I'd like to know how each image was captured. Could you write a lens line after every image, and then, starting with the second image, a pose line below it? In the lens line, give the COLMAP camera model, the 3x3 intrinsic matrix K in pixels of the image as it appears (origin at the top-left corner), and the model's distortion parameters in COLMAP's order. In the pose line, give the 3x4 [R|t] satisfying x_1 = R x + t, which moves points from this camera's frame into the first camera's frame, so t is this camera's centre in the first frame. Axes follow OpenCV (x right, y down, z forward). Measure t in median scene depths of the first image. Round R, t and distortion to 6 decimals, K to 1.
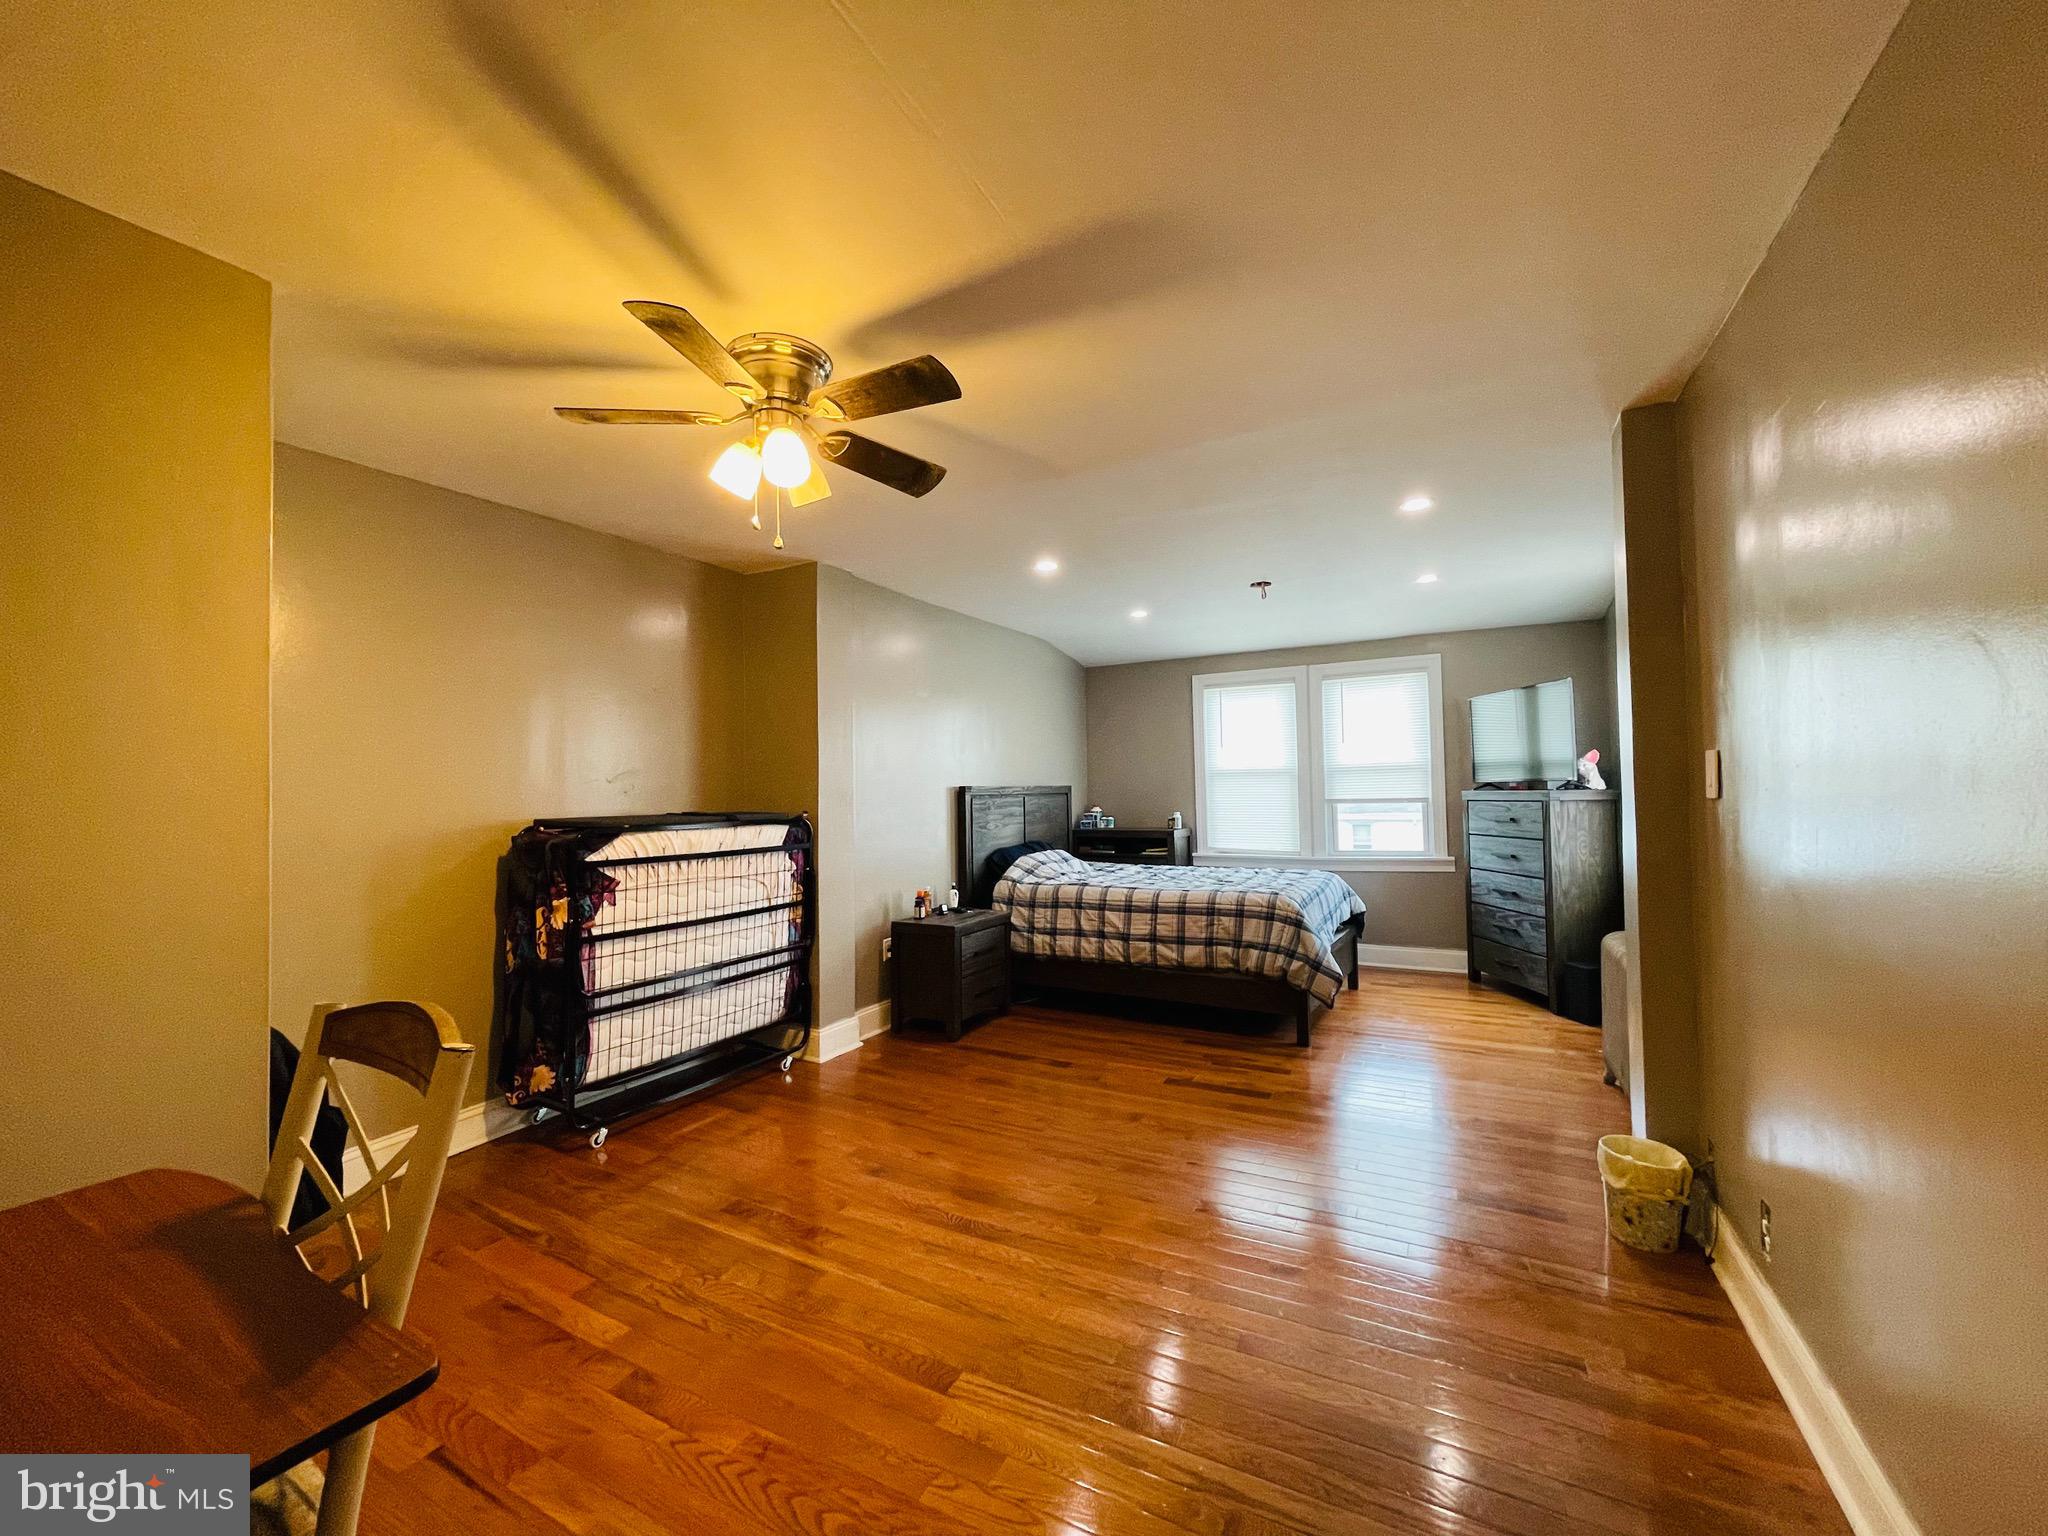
lens RADIAL K [[823.8, 0, 1014.9], [0, 823.8, 762.4], [0, 0, 1]] dist [-0.002158, -0.000936]
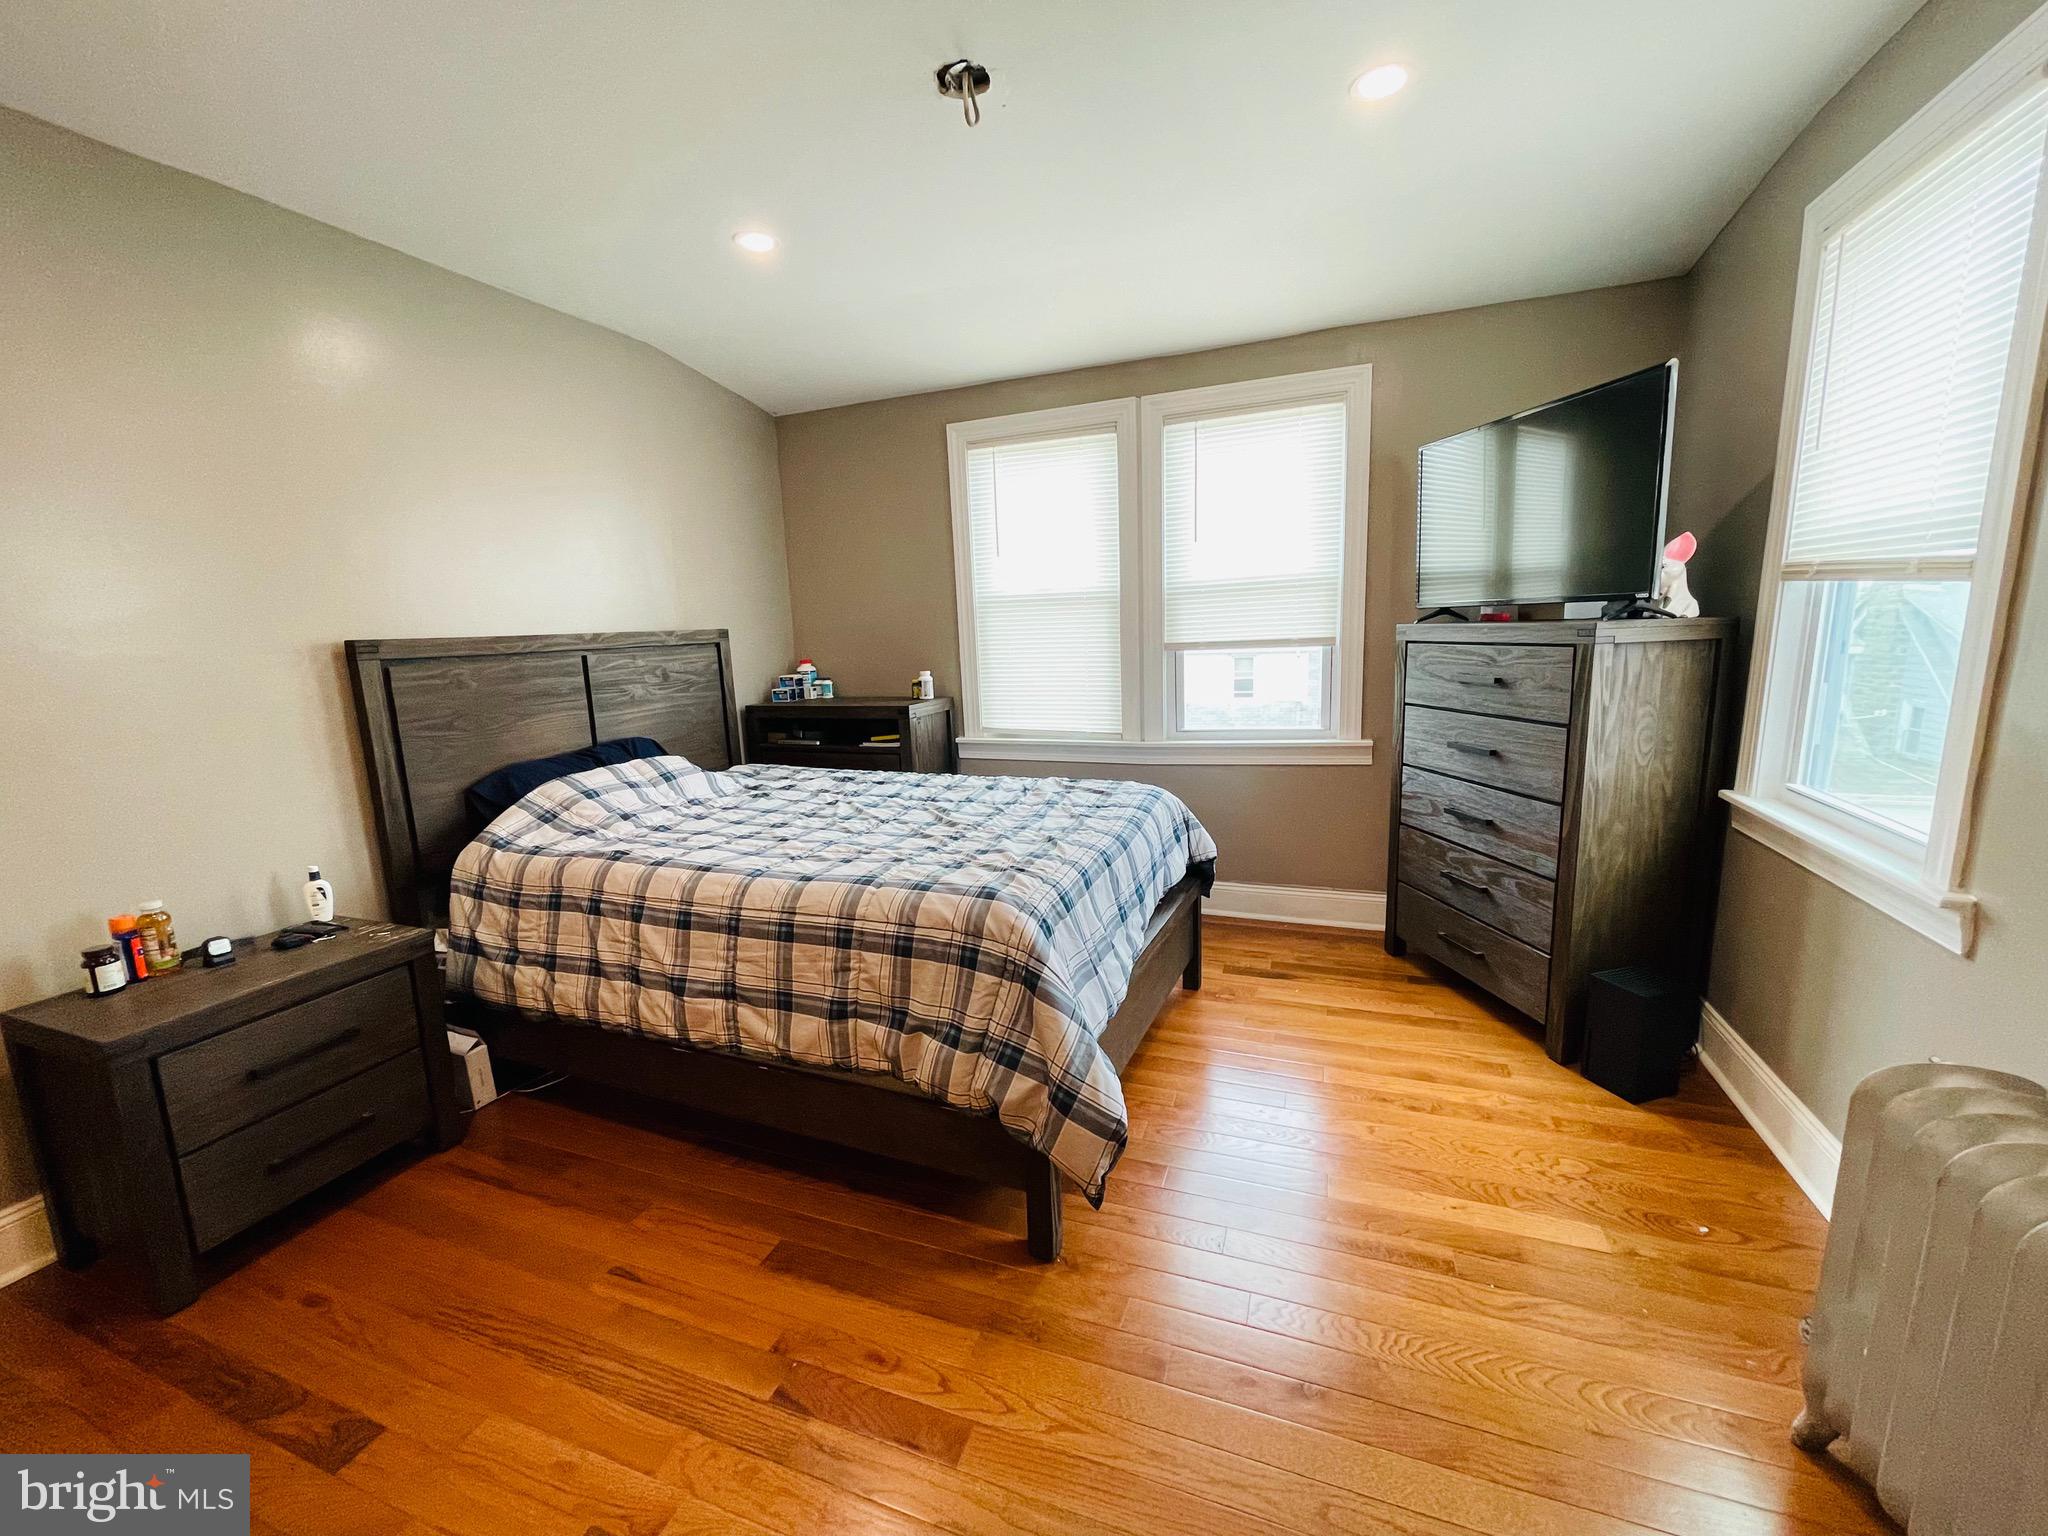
lens RADIAL K [[823.8, 0, 1022.3], [0, 823.8, 770.4], [0, 0, 1]] dist [-0.002158, -0.000936]
pose [[0.991001, -0.046588, 0.125483, 0.247509], [0.019759, 0.978120, 0.207101, 0.012644], [-0.132386, -0.202757, 0.970239, 0.533941]]
